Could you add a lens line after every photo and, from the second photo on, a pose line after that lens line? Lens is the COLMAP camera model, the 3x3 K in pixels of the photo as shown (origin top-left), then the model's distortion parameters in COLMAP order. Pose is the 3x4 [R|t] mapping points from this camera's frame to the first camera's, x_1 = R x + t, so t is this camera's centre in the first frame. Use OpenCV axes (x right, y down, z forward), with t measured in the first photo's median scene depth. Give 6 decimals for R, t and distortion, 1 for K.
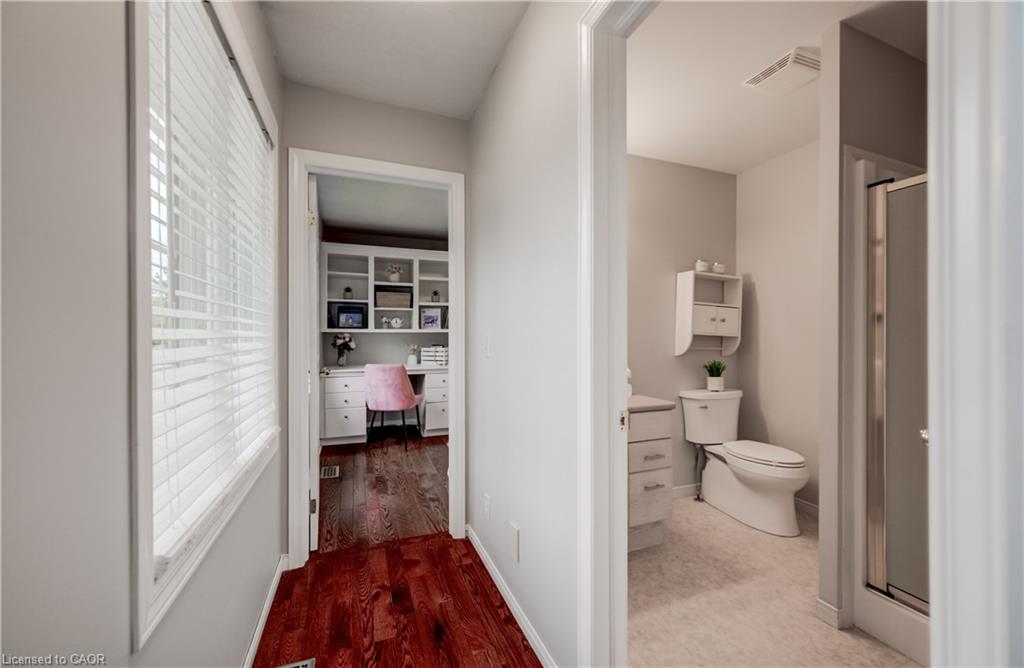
lens RADIAL K [[403.1, 0, 516.3], [0, 403.1, 340.5], [0, 0, 1]] dist [0.001830, 0.000399]
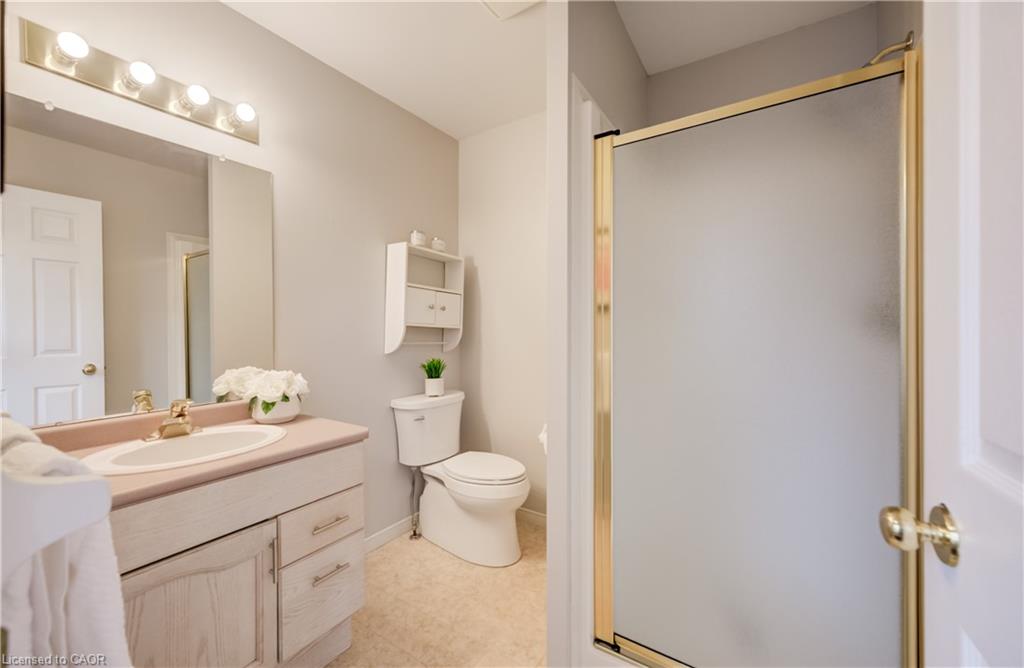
lens RADIAL K [[398.9, 0, 512.0], [0, 398.9, 334.0], [0, 0, 1]] dist [0.000534, 0.000140]
pose [[0.821041, -0.004400, 0.570852, 0.168968], [0.003292, 0.999990, 0.002974, -0.000178], [-0.570859, -0.000562, 0.821048, 0.261657]]
